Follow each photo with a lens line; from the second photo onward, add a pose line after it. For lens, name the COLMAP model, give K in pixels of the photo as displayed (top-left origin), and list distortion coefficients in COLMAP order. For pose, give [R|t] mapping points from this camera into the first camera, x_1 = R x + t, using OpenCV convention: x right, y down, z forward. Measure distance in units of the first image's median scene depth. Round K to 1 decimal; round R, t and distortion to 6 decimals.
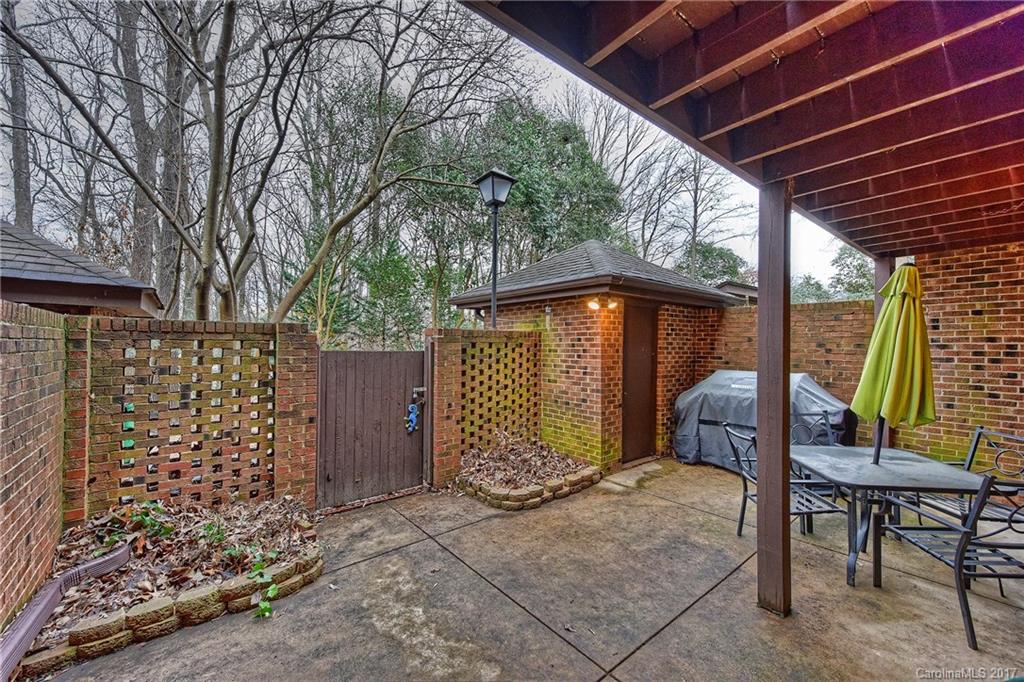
lens RADIAL K [[408.8, 0, 514.7], [0, 408.8, 344.9], [0, 0, 1]] dist [-0.002991, -0.000437]
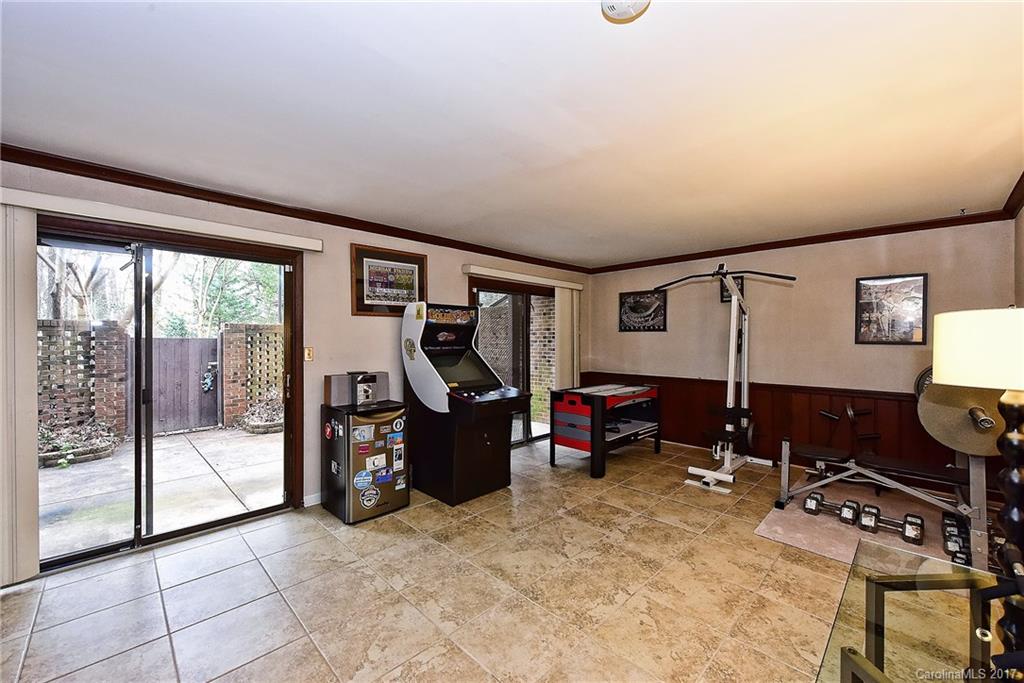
lens RADIAL K [[408.8, 0, 511.7], [0, 408.8, 340.2], [0, 0, 1]] dist [-0.002991, -0.000437]
pose [[0.993784, -0.006490, 0.111134, 0.770173], [0.006112, 0.999974, 0.003739, 0.024638], [-0.111155, -0.003037, 0.993798, -0.703057]]
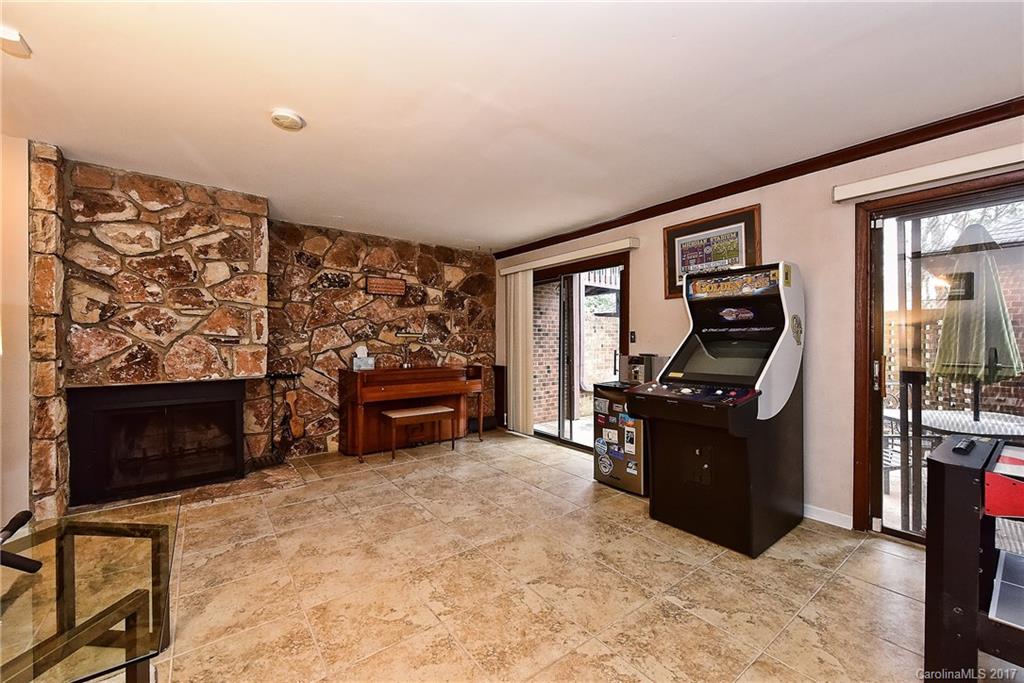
lens RADIAL K [[408.8, 0, 514.3], [0, 408.8, 340.9], [0, 0, 1]] dist [-0.002991, -0.000437]
pose [[-0.027120, -0.005715, -0.999616, 2.286874], [0.001916, 0.999982, -0.005769, 0.124231], [0.999630, -0.002071, -0.027108, 0.711309]]
